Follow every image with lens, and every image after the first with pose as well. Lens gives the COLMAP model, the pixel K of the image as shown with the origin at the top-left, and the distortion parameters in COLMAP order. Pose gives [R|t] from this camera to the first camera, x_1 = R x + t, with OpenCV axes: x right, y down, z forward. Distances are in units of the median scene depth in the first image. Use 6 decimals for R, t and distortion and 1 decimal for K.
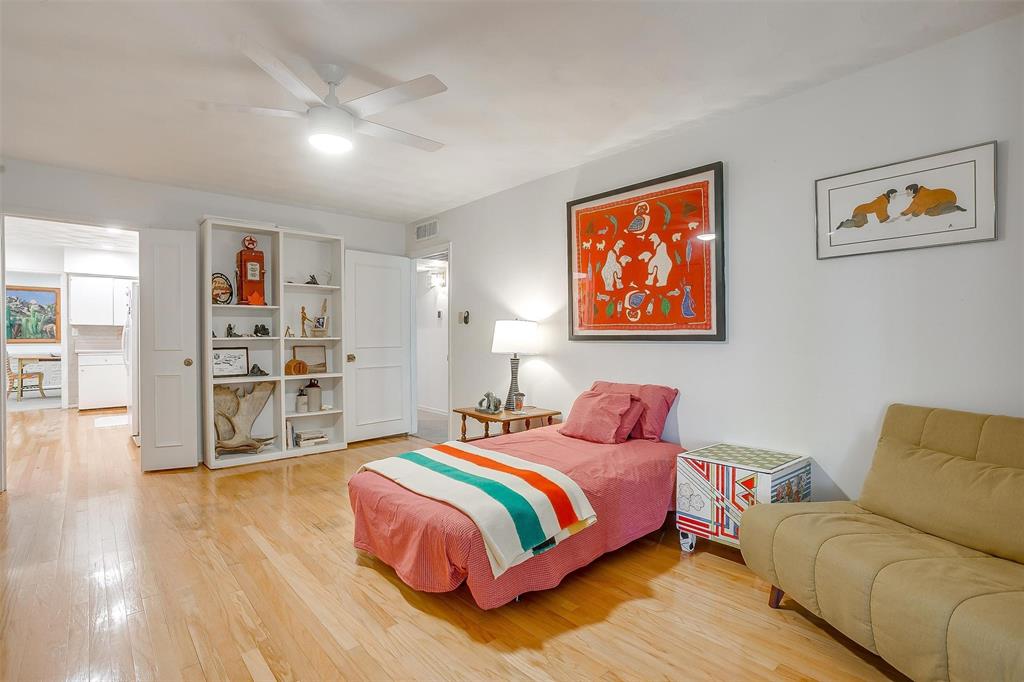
lens RADIAL K [[502.4, 0, 512.0], [0, 502.4, 341.0], [0, 0, 1]] dist [-0.051748, 0.028447]
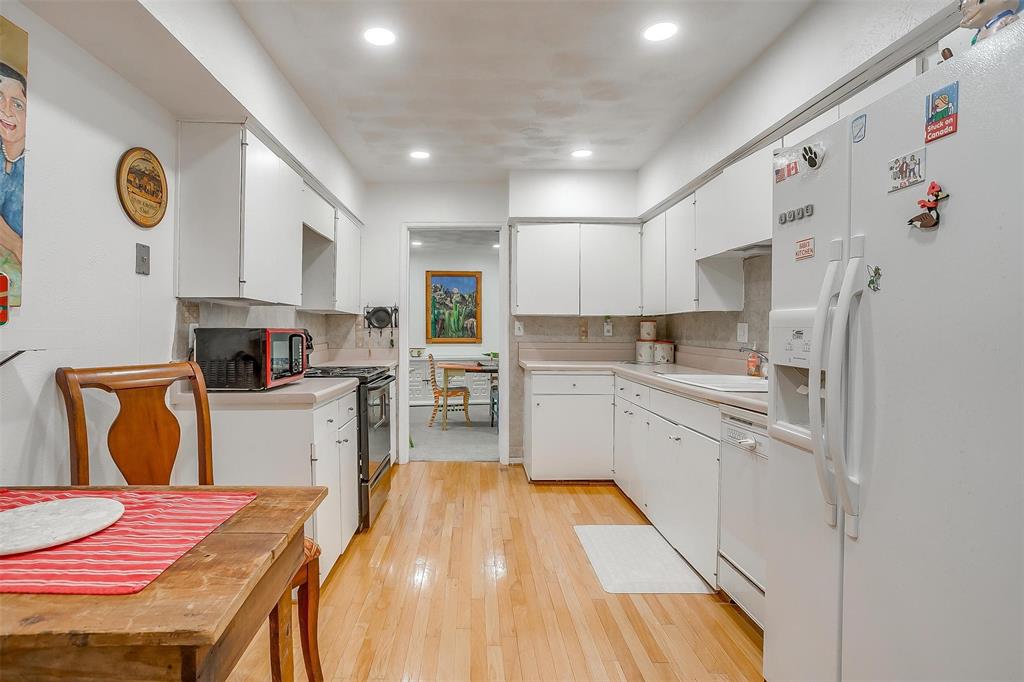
lens RADIAL K [[533.9, 0, 496.6], [0, 533.9, 335.6], [0, 0, 1]] dist [-0.057772, 0.035345]
pose [[0.780051, 0.004346, -0.625700, -0.394988], [-0.006028, 0.999982, -0.000570, -0.007632], [0.625686, 0.004216, 0.780063, 0.380451]]
